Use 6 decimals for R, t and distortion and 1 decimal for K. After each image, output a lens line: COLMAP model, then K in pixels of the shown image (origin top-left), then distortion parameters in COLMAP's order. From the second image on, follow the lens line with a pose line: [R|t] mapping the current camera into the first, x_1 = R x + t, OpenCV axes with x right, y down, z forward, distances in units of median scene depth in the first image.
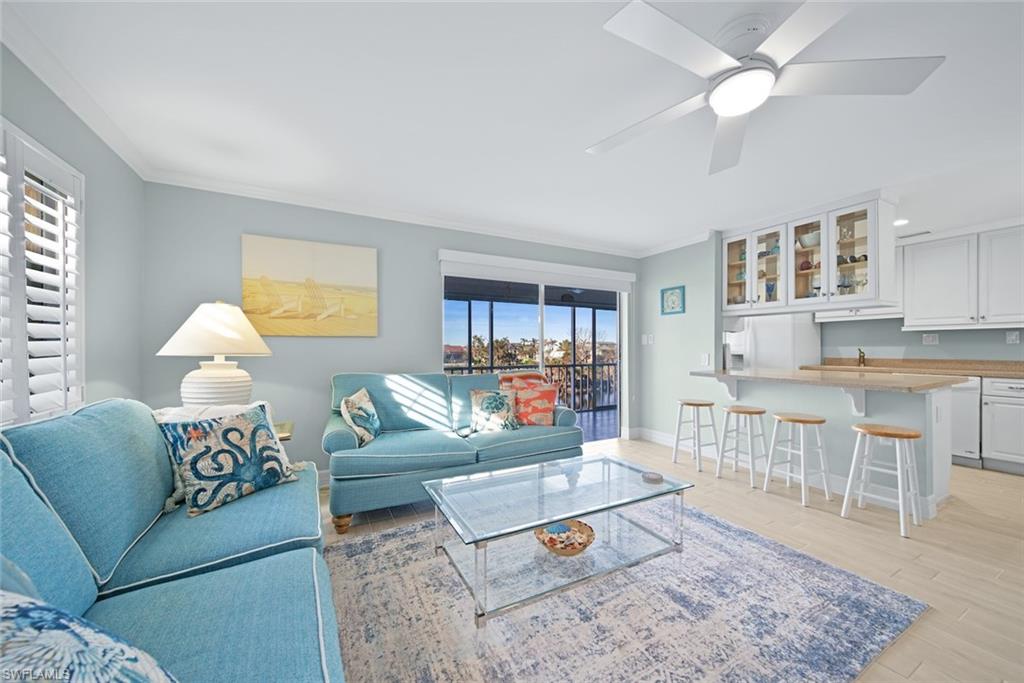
lens RADIAL K [[371.3, 0, 512.3], [0, 371.3, 343.6], [0, 0, 1]] dist [0.003923, -0.001726]
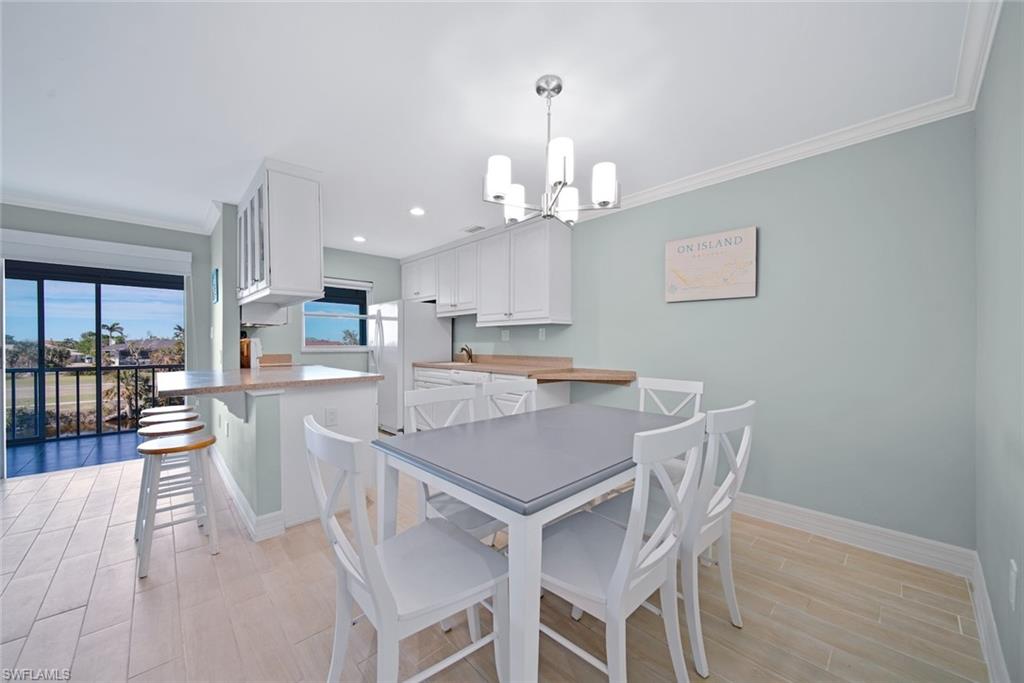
lens RADIAL K [[376.0, 0, 512.3], [0, 376.0, 342.2], [0, 0, 1]] dist [0.005004, -0.003045]
pose [[0.964952, 0.005041, 0.262377, 1.155504], [-0.006073, 0.999977, 0.003121, 0.004167], [-0.262355, -0.004605, 0.964960, 0.011828]]
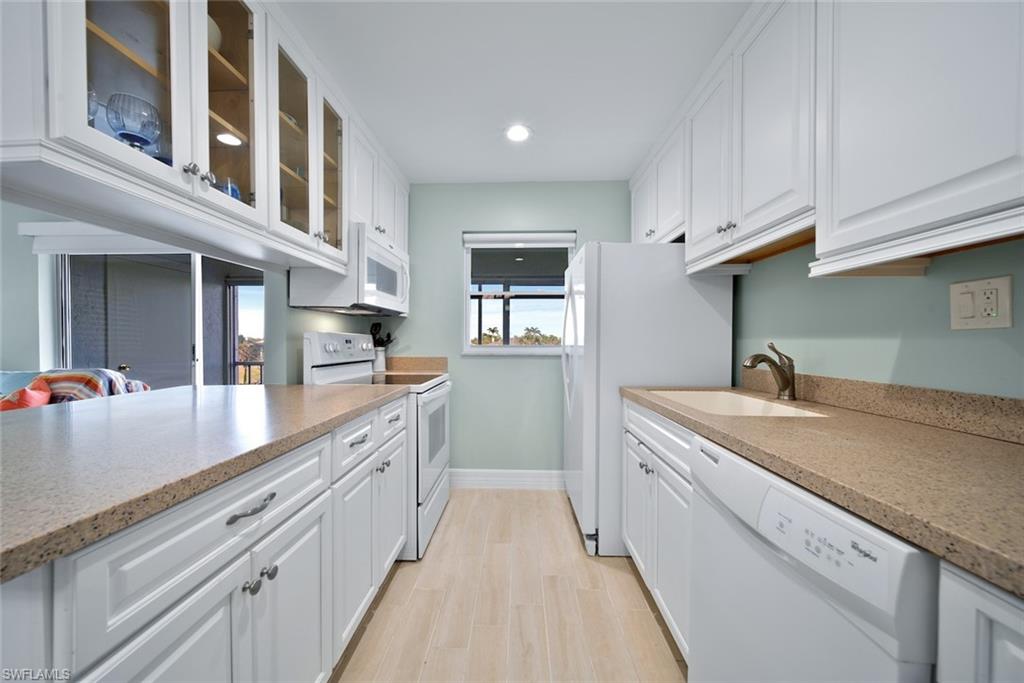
lens RADIAL K [[376.0, 0, 509.7], [0, 376.0, 346.6], [0, 0, 1]] dist [0.005004, -0.003045]
pose [[0.869446, 0.011045, -0.493905, 1.310469], [0.001135, 0.999703, 0.024354, 0.009520], [0.494027, -0.021735, 0.869175, 0.879358]]
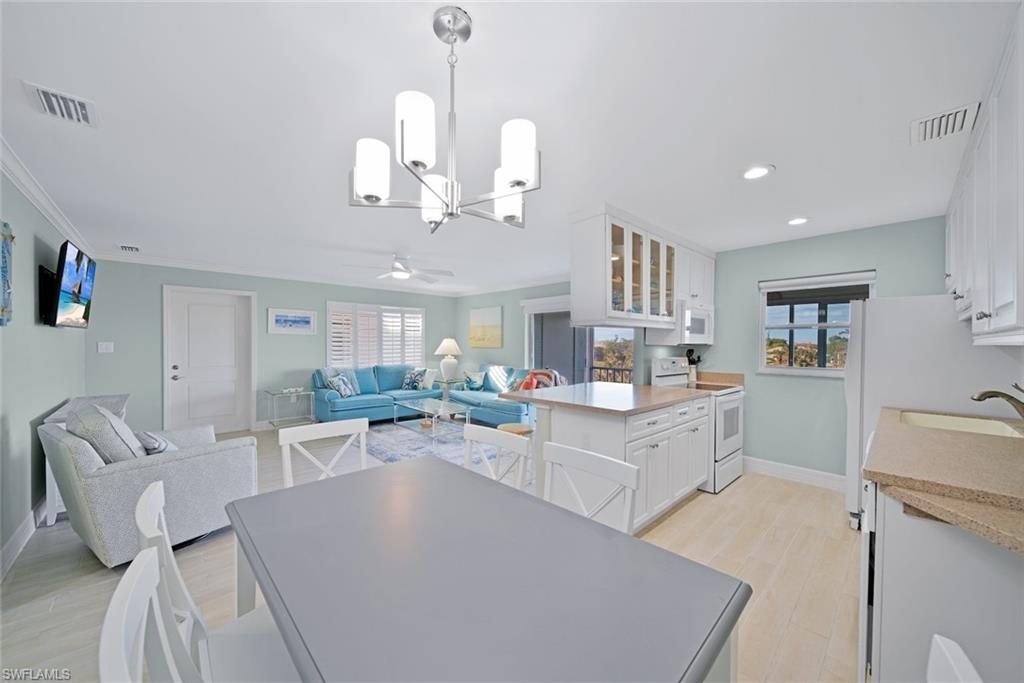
lens RADIAL K [[371.3, 0, 506.0], [0, 371.3, 345.6], [0, 0, 1]] dist [0.003923, -0.001726]
pose [[0.258040, 0.008874, -0.966093, 1.749778], [0.001478, 0.999953, 0.009580, -0.054735], [0.966133, -0.003900, 0.258015, 0.483061]]
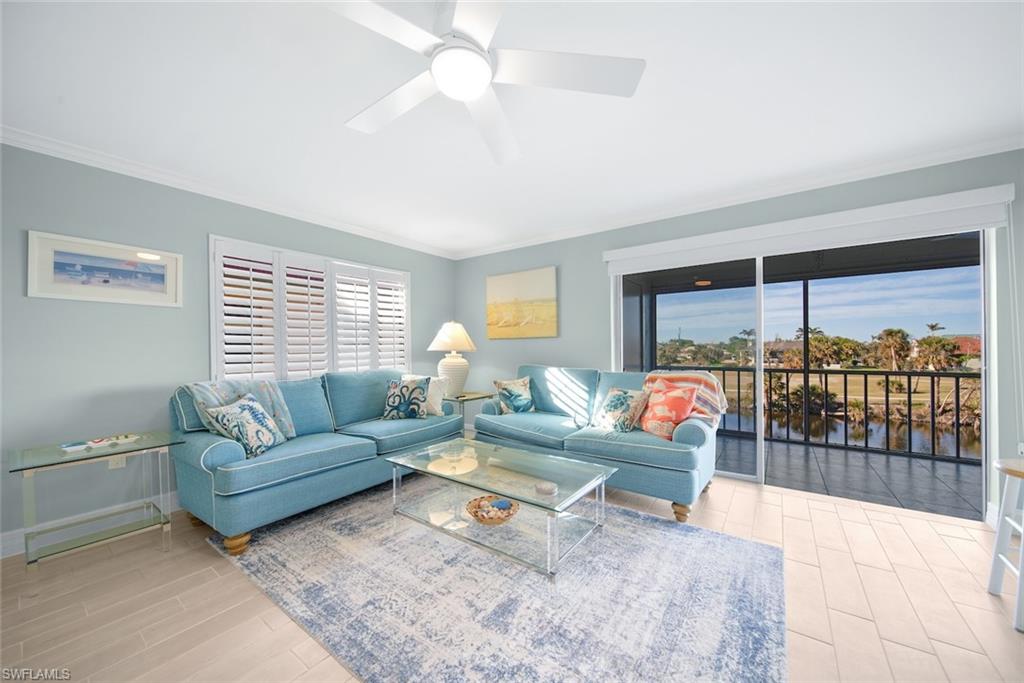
lens RADIAL K [[371.3, 0, 507.0], [0, 371.3, 348.3], [0, 0, 1]] dist [0.003923, -0.001726]
pose [[0.432188, -0.000179, -0.901784, 0.693540], [0.017124, 0.999821, 0.008008, 0.007437], [0.901621, -0.018903, 0.432114, 0.322330]]
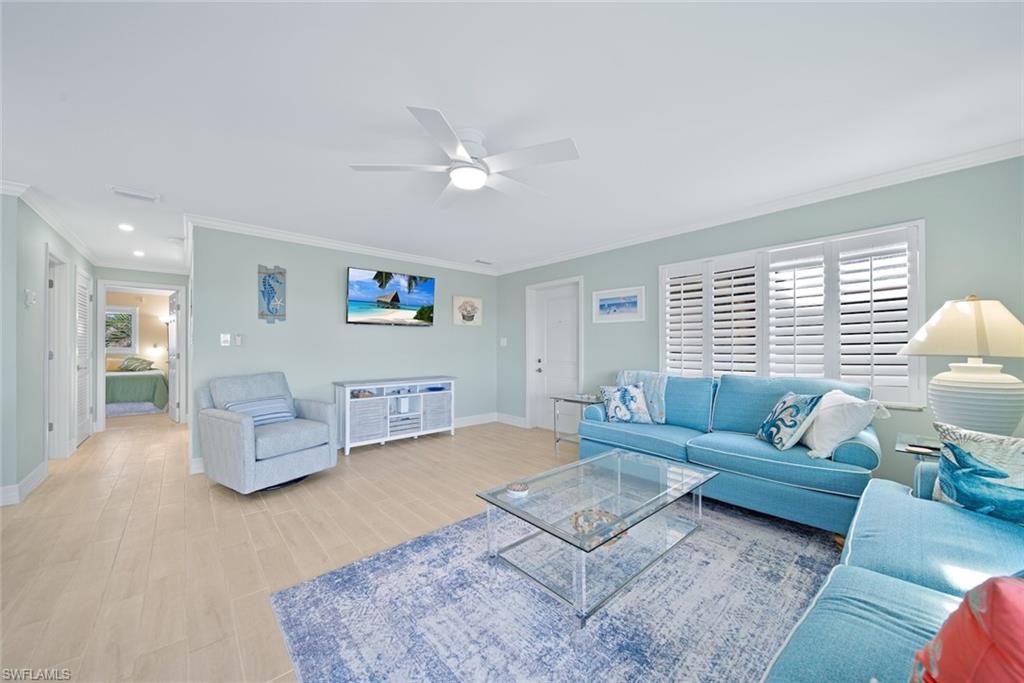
lens RADIAL K [[371.3, 0, 511.1], [0, 371.3, 347.3], [0, 0, 1]] dist [0.003923, -0.001726]
pose [[-0.972527, 0.003441, -0.232765, 0.366225], [0.005564, 0.999949, -0.008468, 0.005774], [0.232724, -0.009530, -0.972496, 1.151269]]
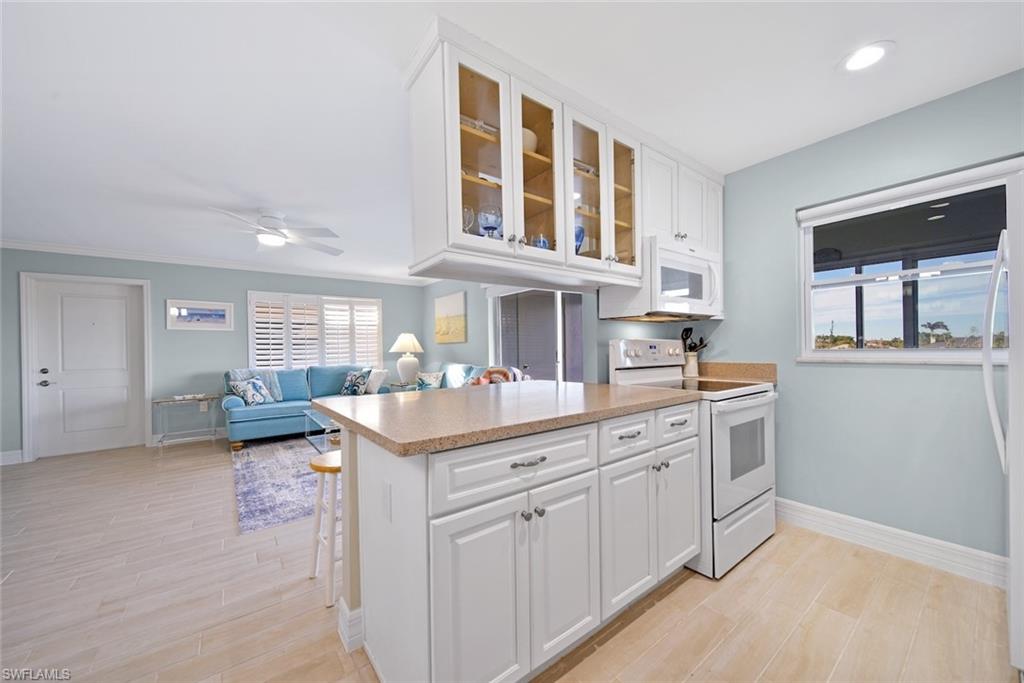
lens RADIAL K [[371.3, 0, 503.3], [0, 371.3, 347.6], [0, 0, 1]] dist [0.003923, -0.001726]
pose [[0.151260, -0.003763, -0.988487, 1.399413], [0.025351, 0.999679, 0.000073, 0.010266], [0.988169, -0.025070, 0.151306, 0.937382]]
